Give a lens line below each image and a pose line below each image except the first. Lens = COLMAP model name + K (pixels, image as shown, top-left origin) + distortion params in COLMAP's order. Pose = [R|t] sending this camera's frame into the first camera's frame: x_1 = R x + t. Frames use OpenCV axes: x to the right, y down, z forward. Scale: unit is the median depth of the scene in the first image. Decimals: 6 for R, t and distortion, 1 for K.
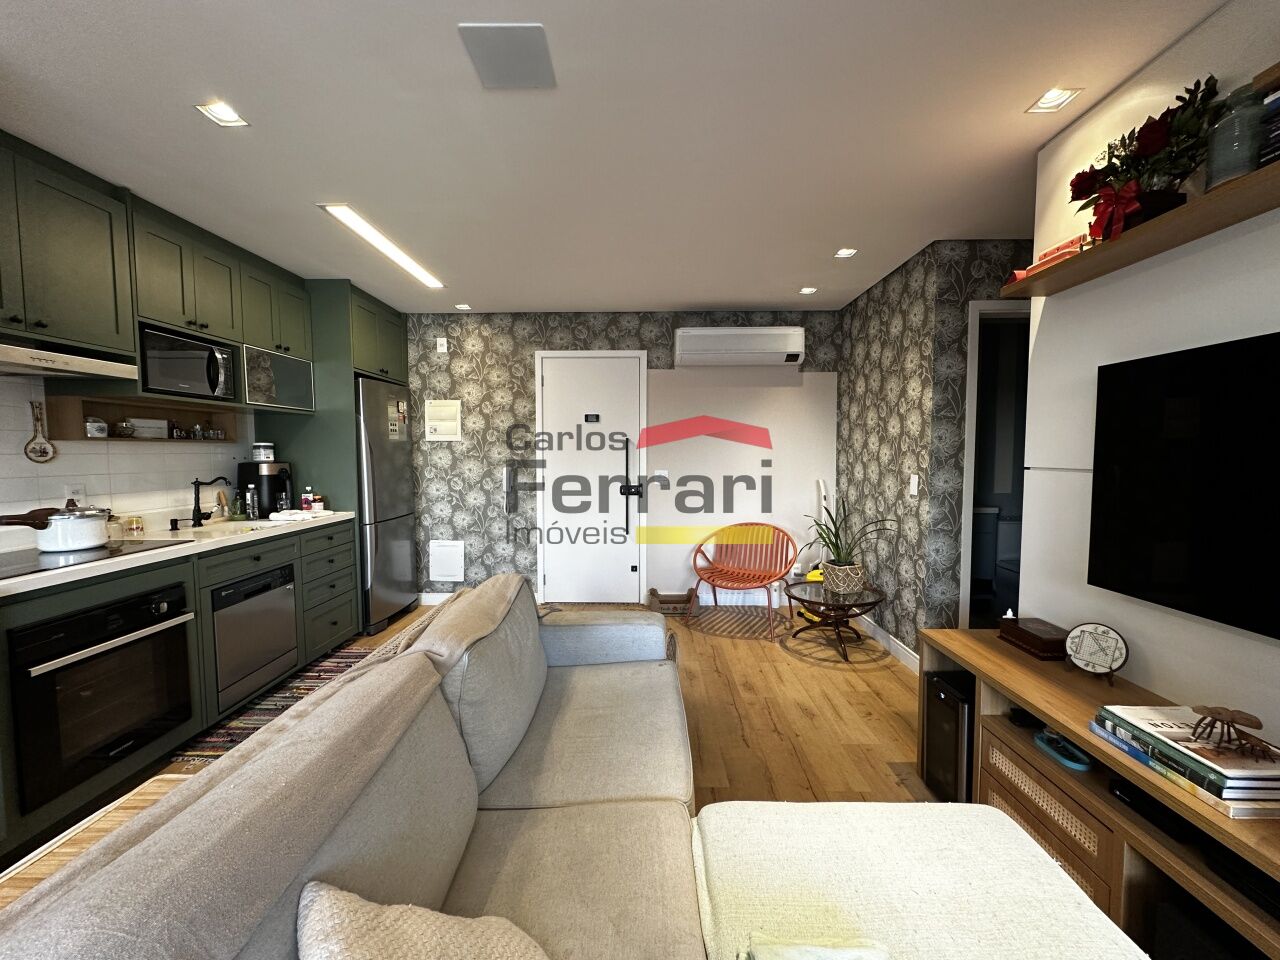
lens RADIAL K [[508.7, 0, 640.7], [0, 508.7, 482.3], [0, 0, 1]] dist [0.002145, -0.000455]
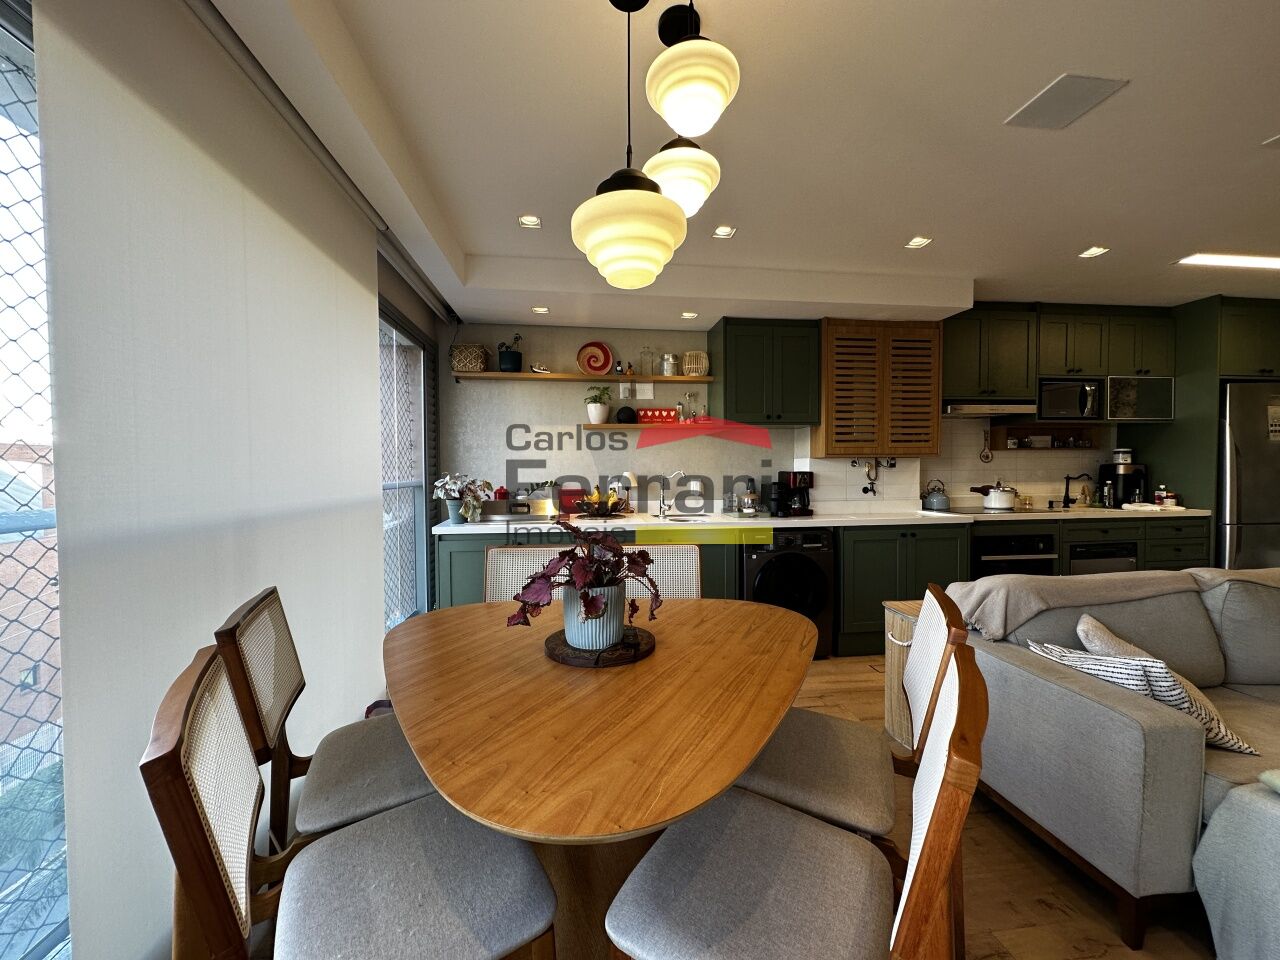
lens RADIAL K [[508.7, 0, 638.5], [0, 508.7, 482.5], [0, 0, 1]] dist [0.002145, -0.000455]
pose [[0.137868, 0.028147, -0.990051, 0.366719], [-0.053912, 0.998327, 0.020875, 0.046793], [0.988982, 0.050498, 0.139155, -0.379166]]
